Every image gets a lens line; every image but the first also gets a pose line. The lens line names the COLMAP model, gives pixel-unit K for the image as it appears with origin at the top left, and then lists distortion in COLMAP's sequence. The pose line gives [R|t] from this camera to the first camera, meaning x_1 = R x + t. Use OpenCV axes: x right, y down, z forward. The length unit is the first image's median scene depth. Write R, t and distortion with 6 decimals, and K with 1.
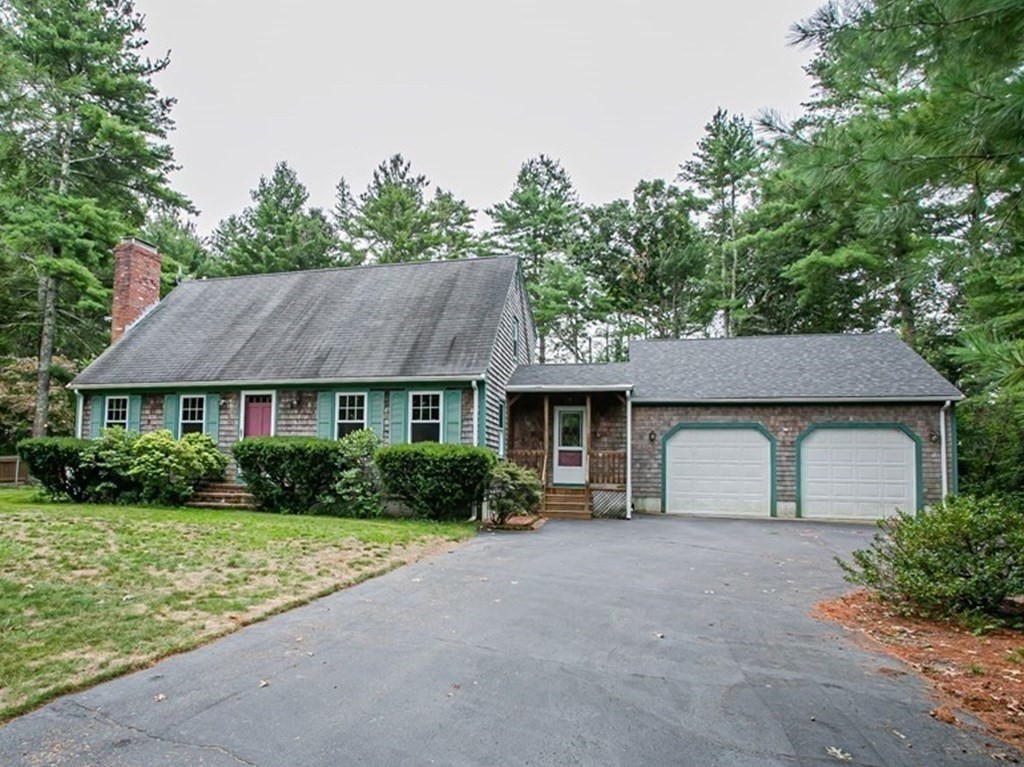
lens RADIAL K [[657.4, 0, 414.8], [0, 657.4, 423.3], [0, 0, 1]] dist [-0.080153, 0.046048]
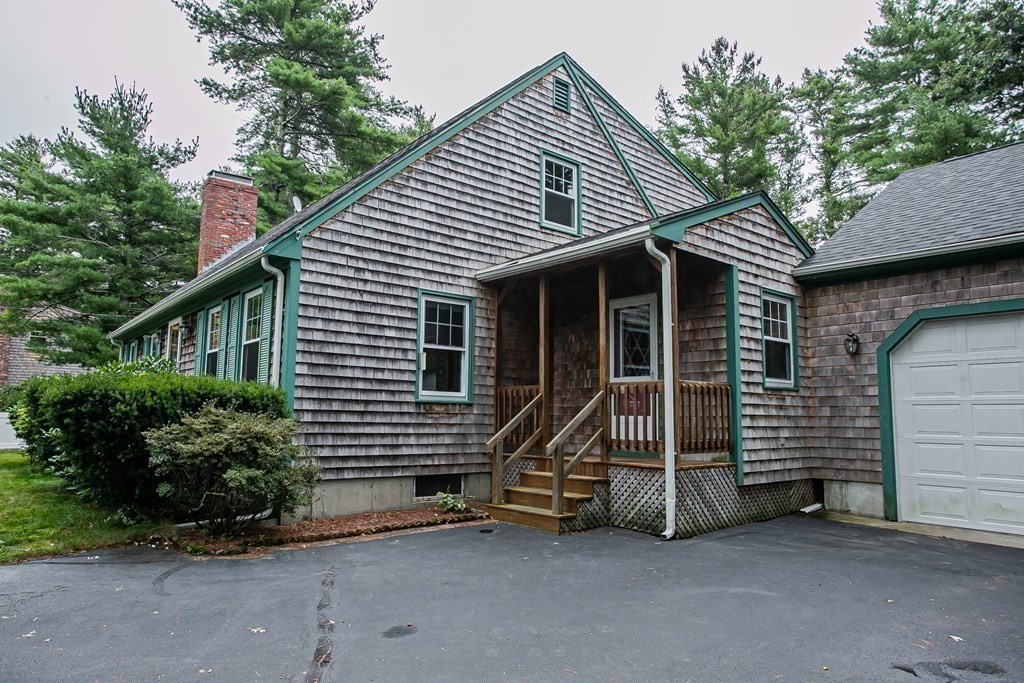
lens RADIAL K [[647.3, 0, 512.0], [0, 647.3, 341.5], [0, 0, 1]] dist [-0.063089, 0.068029]
pose [[0.842300, -0.076960, -0.533486, 0.470943], [0.045745, 0.996390, -0.071512, 0.044007], [0.537064, 0.035830, 0.842780, 0.583468]]
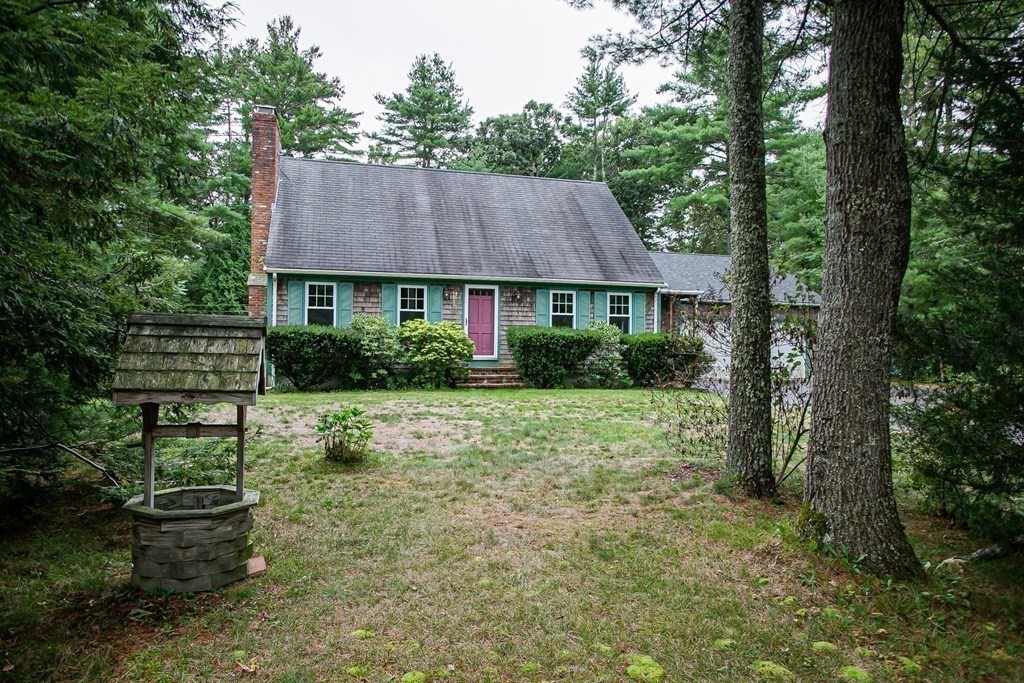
lens RADIAL K [[647.3, 0, 512.0], [0, 647.3, 341.5], [0, 0, 1]] dist [-0.063089, 0.068029]
pose [[0.840077, -0.009083, 0.542390, -0.802679], [-0.030243, 0.997520, 0.063547, -0.024671], [-0.541623, -0.069788, 0.837720, 0.011789]]
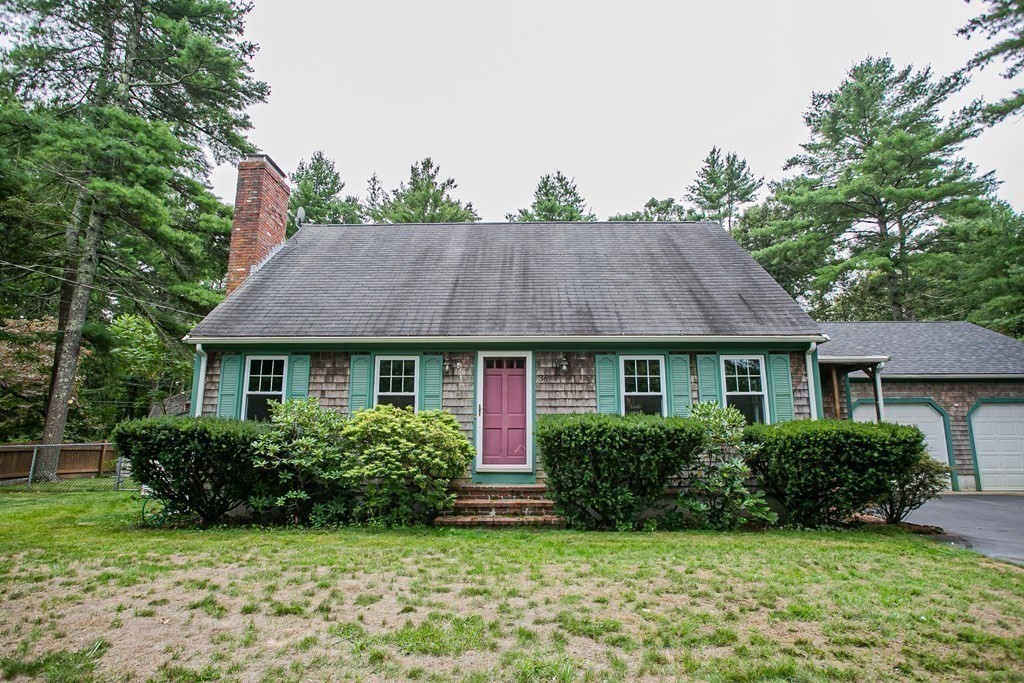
lens RADIAL K [[535.5, 0, 511.4], [0, 535.5, 342.8], [0, 0, 1]] dist [-0.072431, 0.043327]
pose [[0.960992, 0.033006, 0.274601, -0.391384], [-0.000111, 0.992899, -0.118956, 0.011228], [-0.276578, 0.114286, 0.954172, 0.423191]]
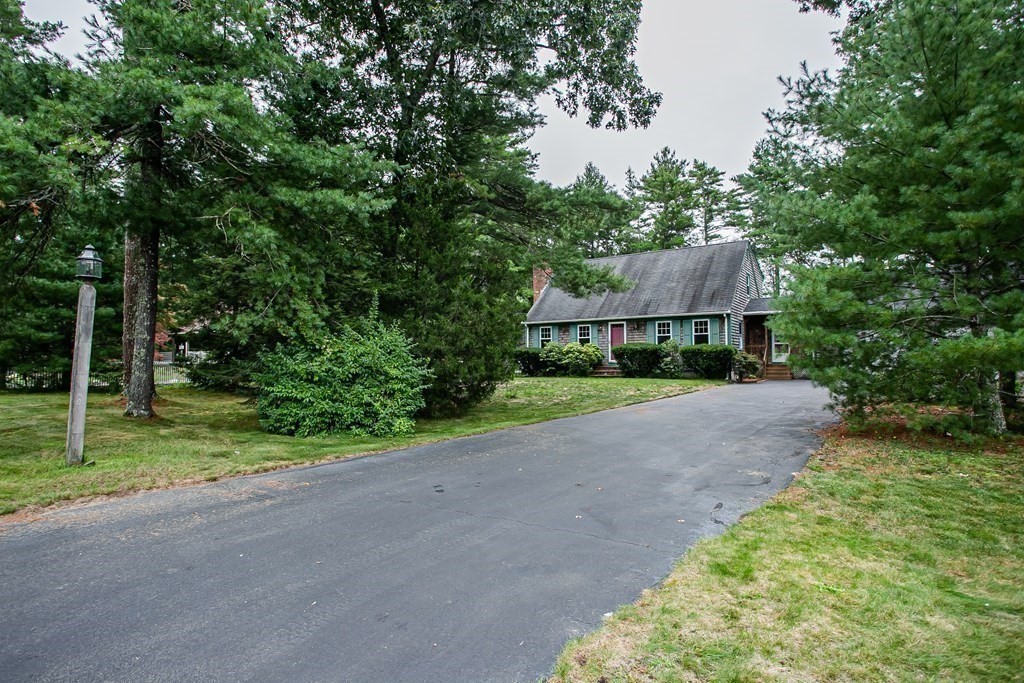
lens RADIAL K [[513.8, 0, 516.6], [0, 513.8, 342.8], [0, 0, 1]] dist [-0.073665, 0.036446]
pose [[0.951366, -0.037178, -0.305811, -0.044206], [0.046700, 0.998623, 0.023880, -0.036967], [0.304502, -0.037000, 0.951793, -0.661793]]
